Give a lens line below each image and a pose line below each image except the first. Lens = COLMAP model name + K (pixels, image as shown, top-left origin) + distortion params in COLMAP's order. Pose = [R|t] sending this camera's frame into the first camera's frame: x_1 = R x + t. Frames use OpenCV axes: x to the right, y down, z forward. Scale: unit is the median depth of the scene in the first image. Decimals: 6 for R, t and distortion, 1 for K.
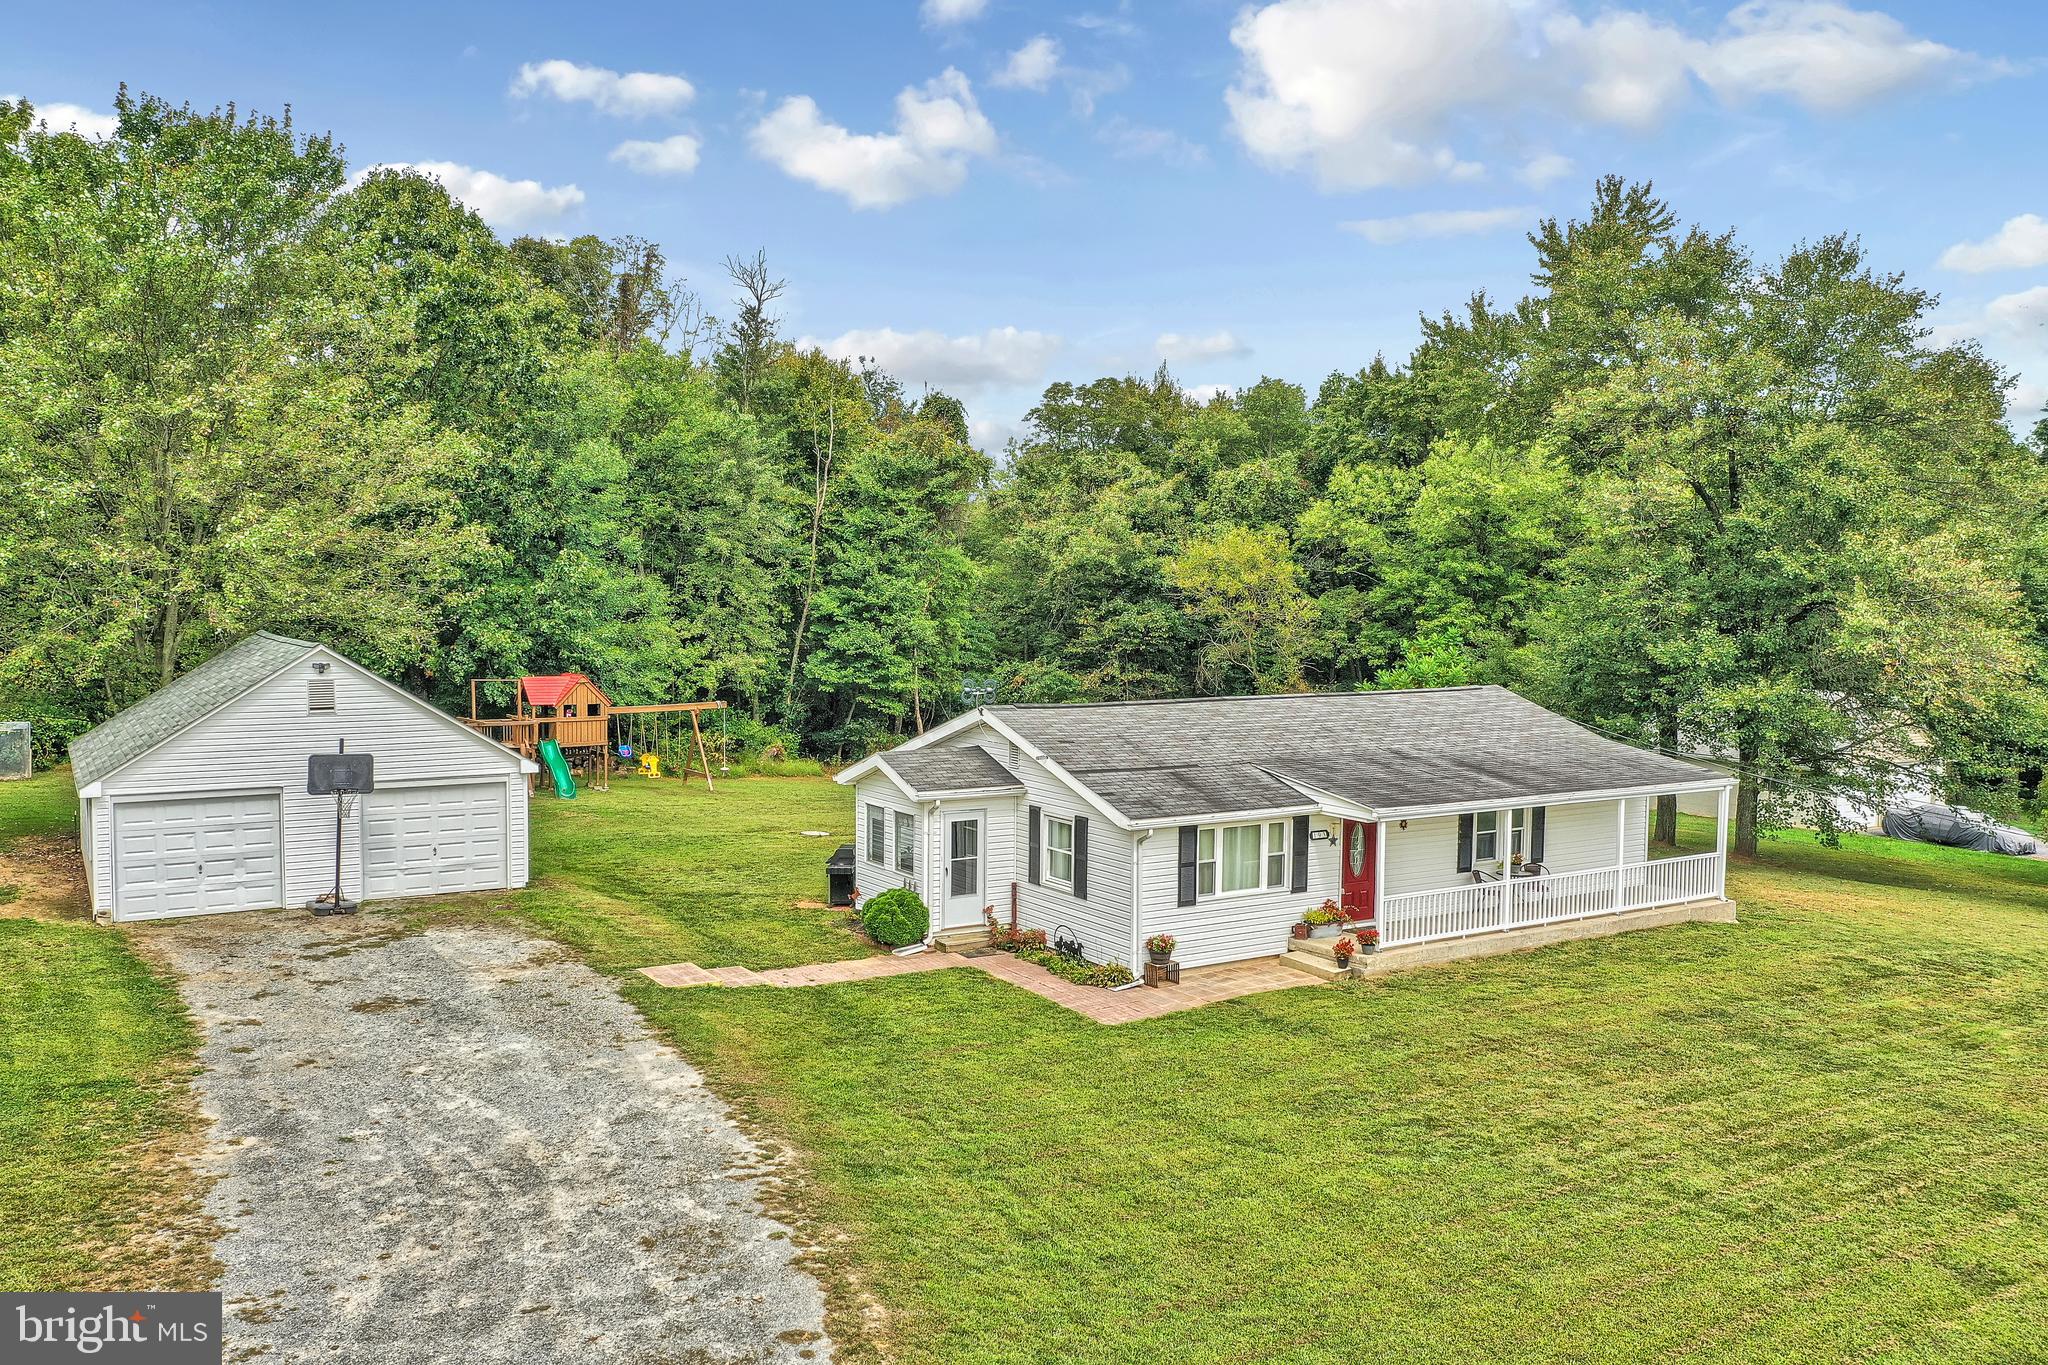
lens RADIAL K [[1611.5, 0, 1021.6], [0, 1611.5, 684.0], [0, 0, 1]] dist [-0.001883, -0.000950]
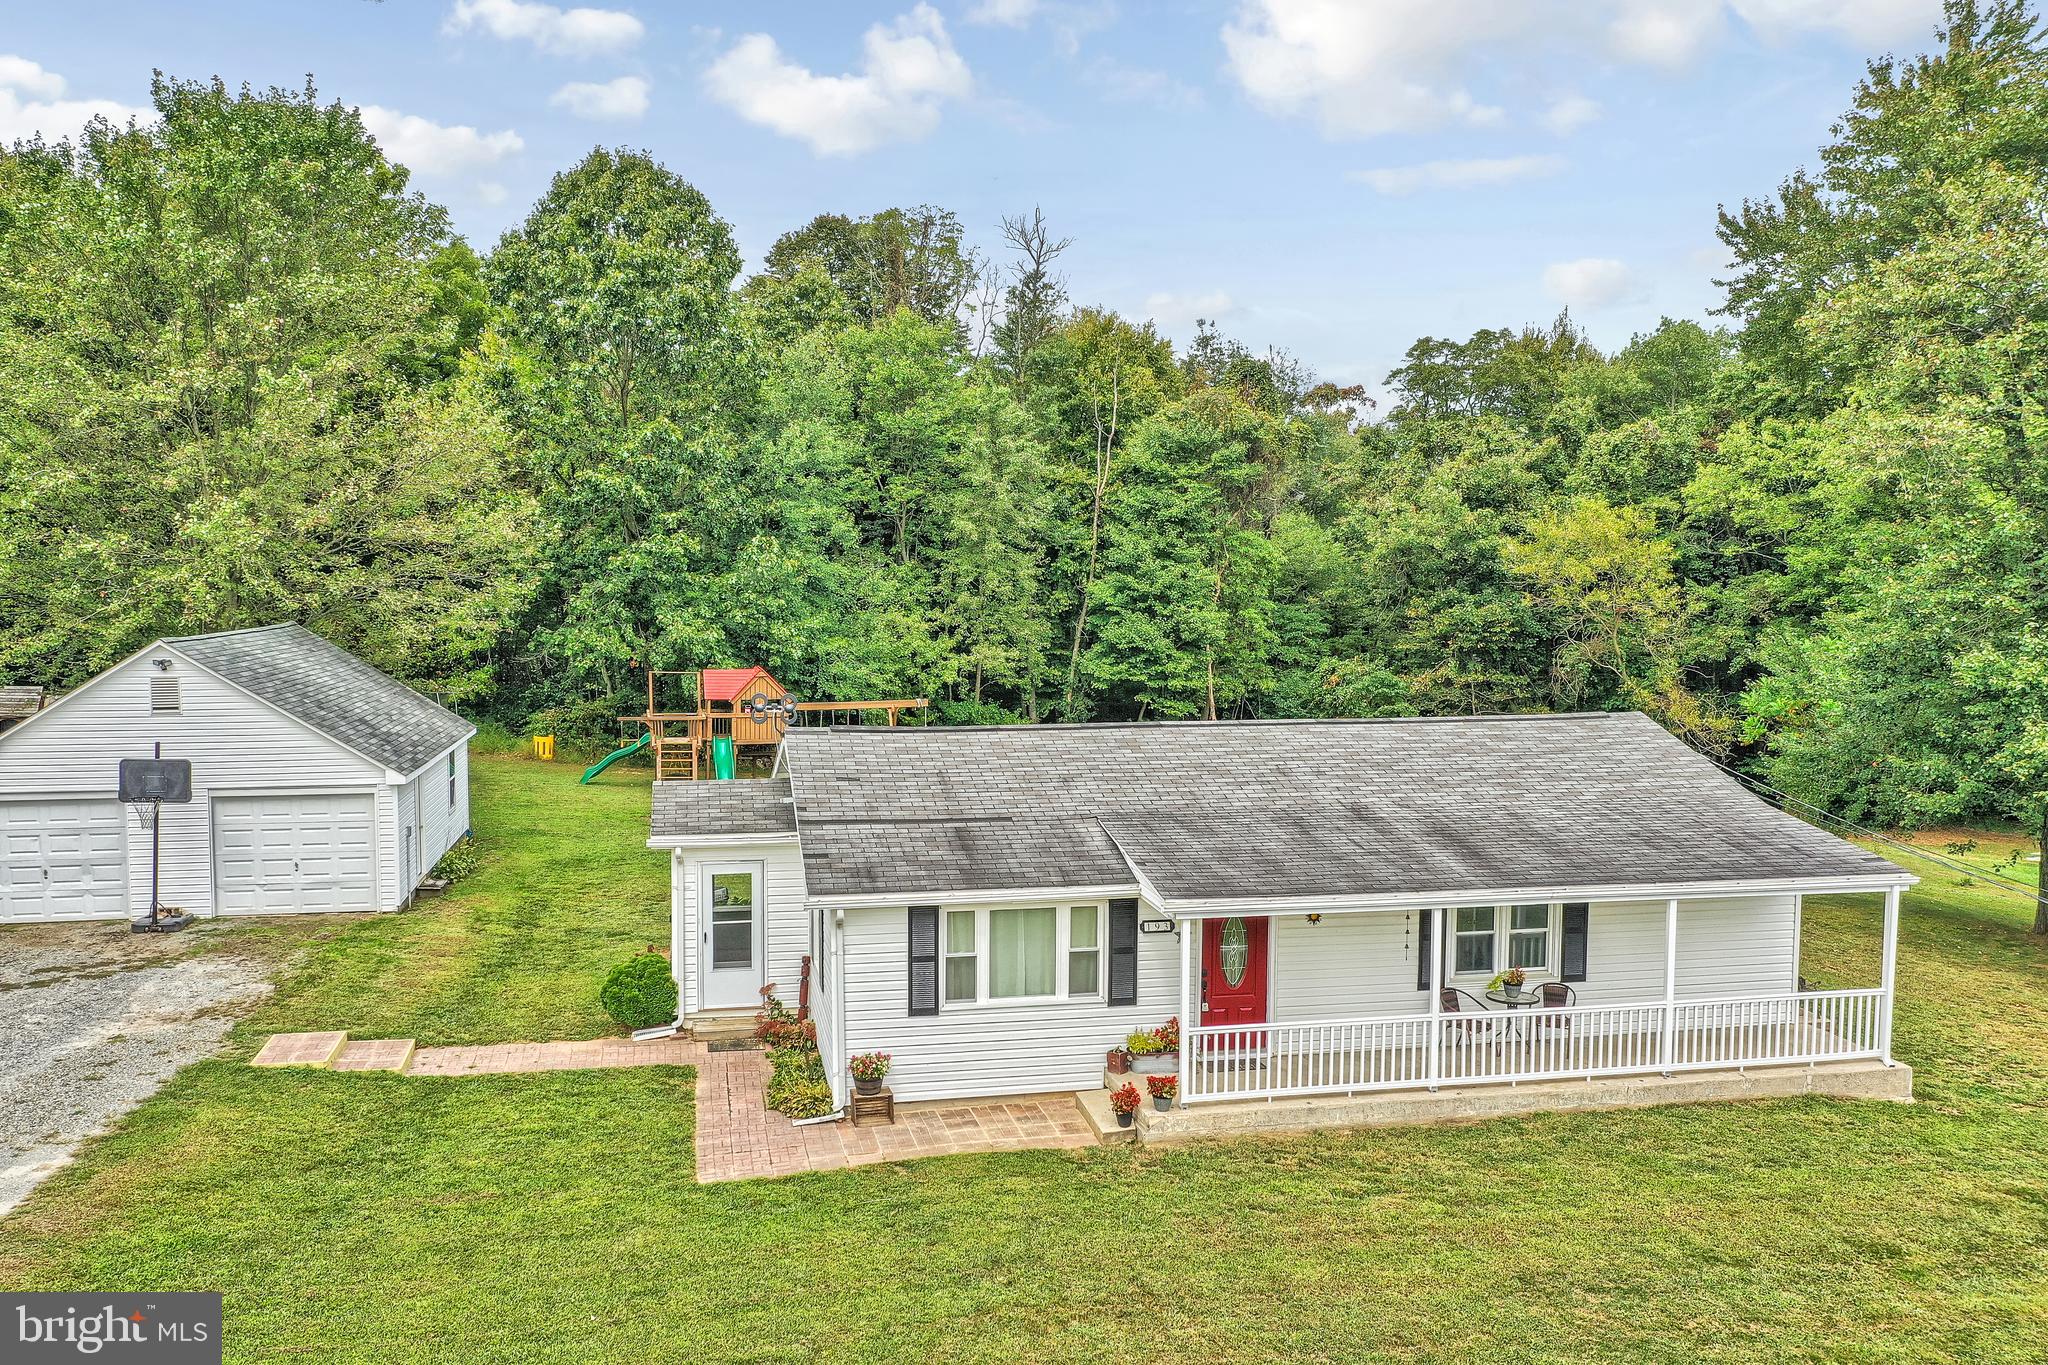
lens RADIAL K [[1611.5, 0, 1023.4], [0, 1611.5, 683.7], [0, 0, 1]] dist [-0.001883, -0.000950]
pose [[0.937832, 0.020709, -0.346472, 0.309394], [-0.017761, 0.999774, 0.011681, -0.016468], [0.346635, -0.004801, 0.937988, 0.264095]]
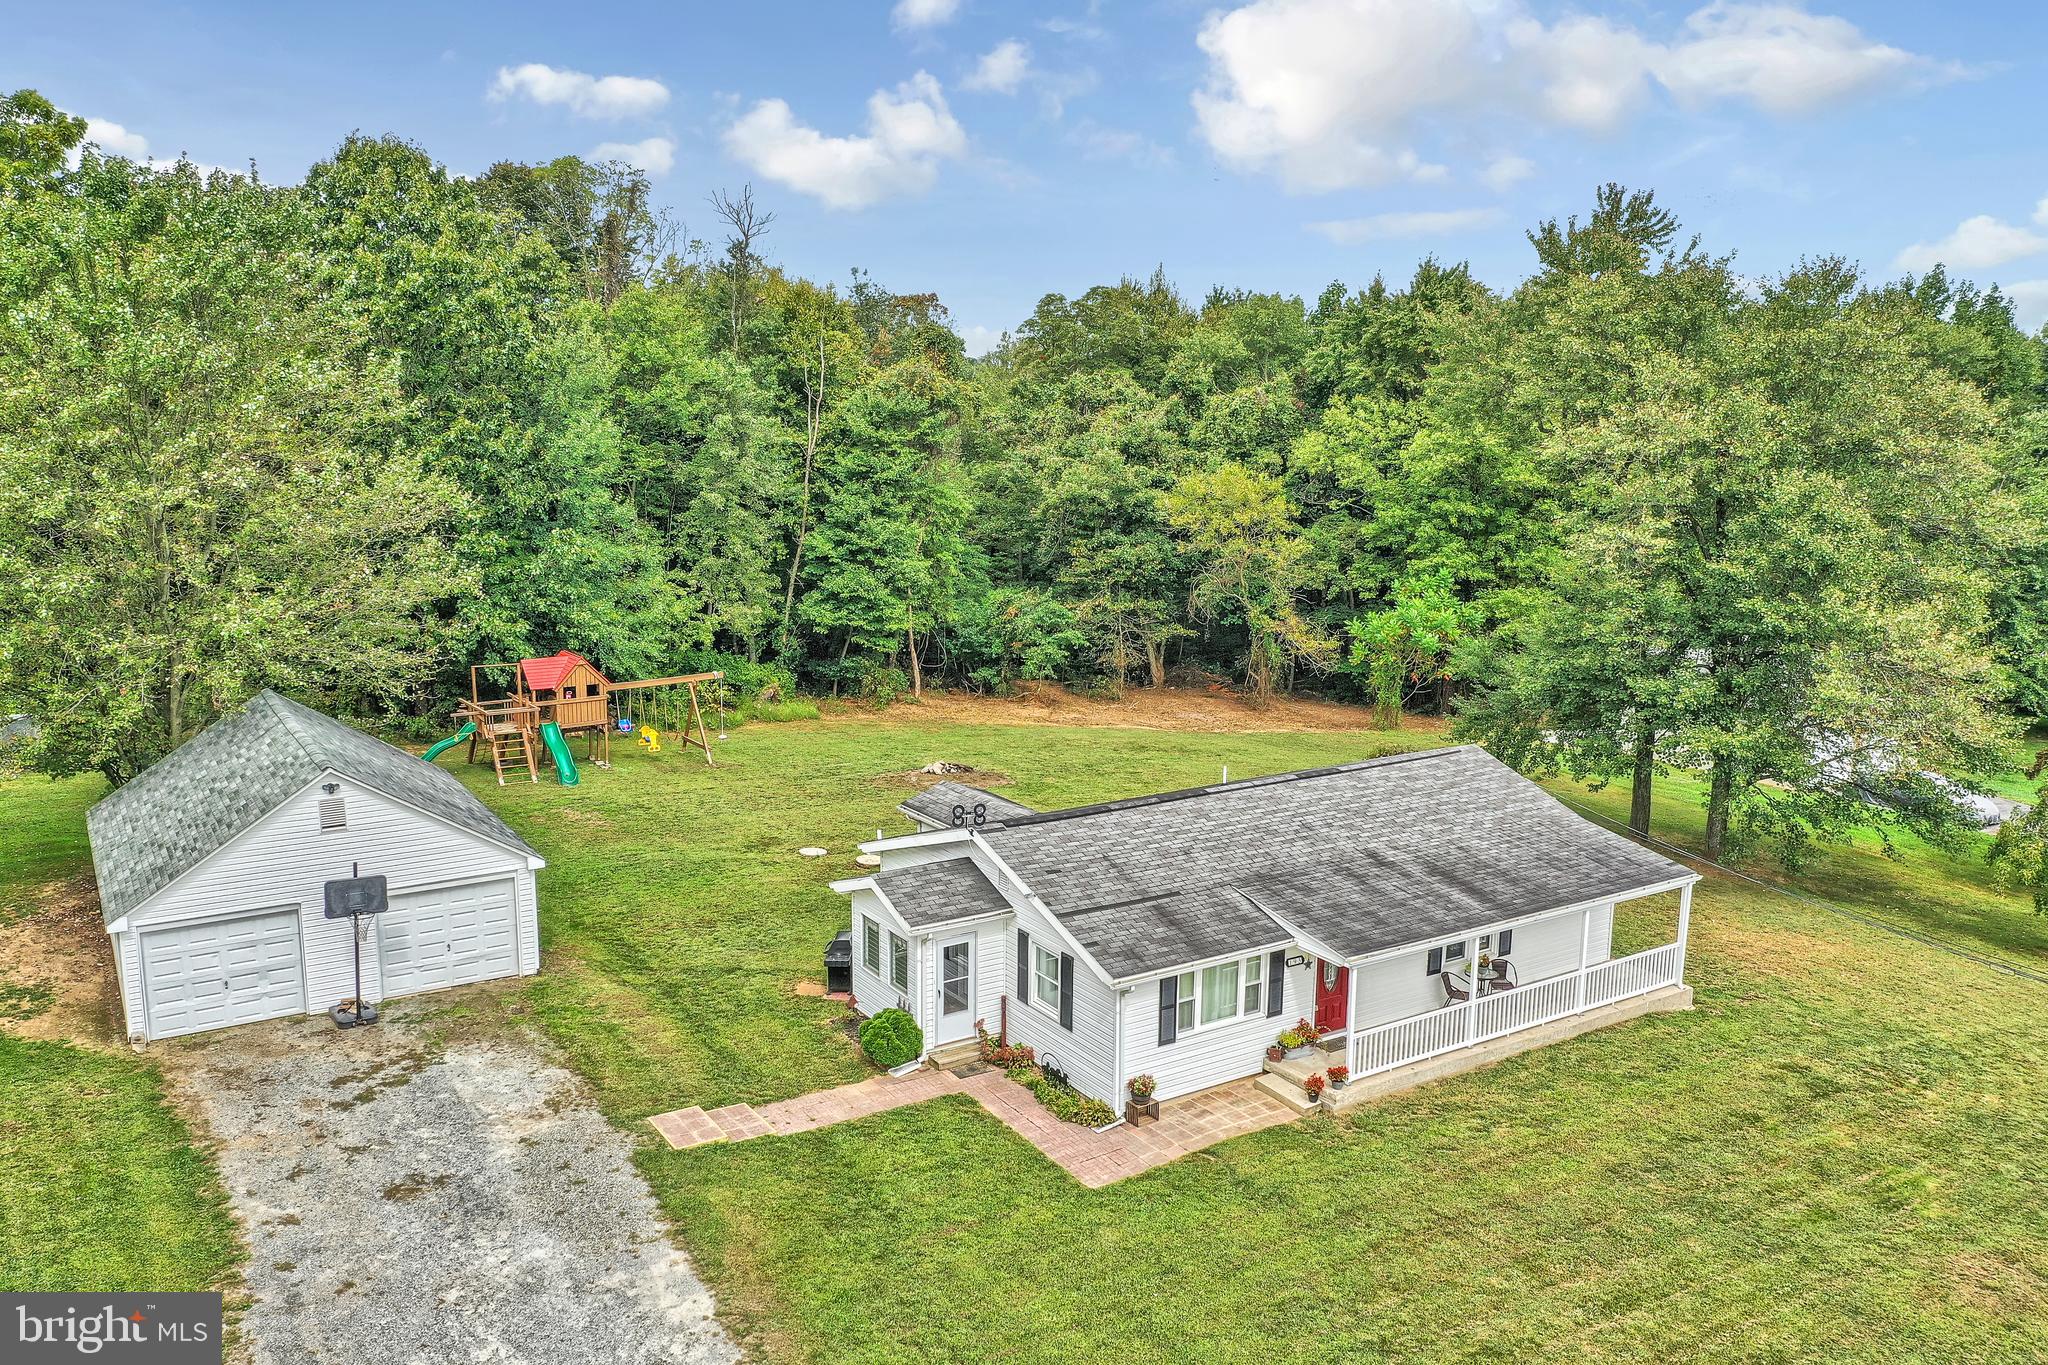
lens RADIAL K [[1611.5, 0, 1021.7], [0, 1611.5, 685.8], [0, 0, 1]] dist [-0.001883, -0.000950]
pose [[0.999997, -0.001352, 0.002089, 0.004364], [0.001079, 0.992096, 0.125474, -0.179110], [-0.002242, -0.125472, 0.992095, -0.013175]]
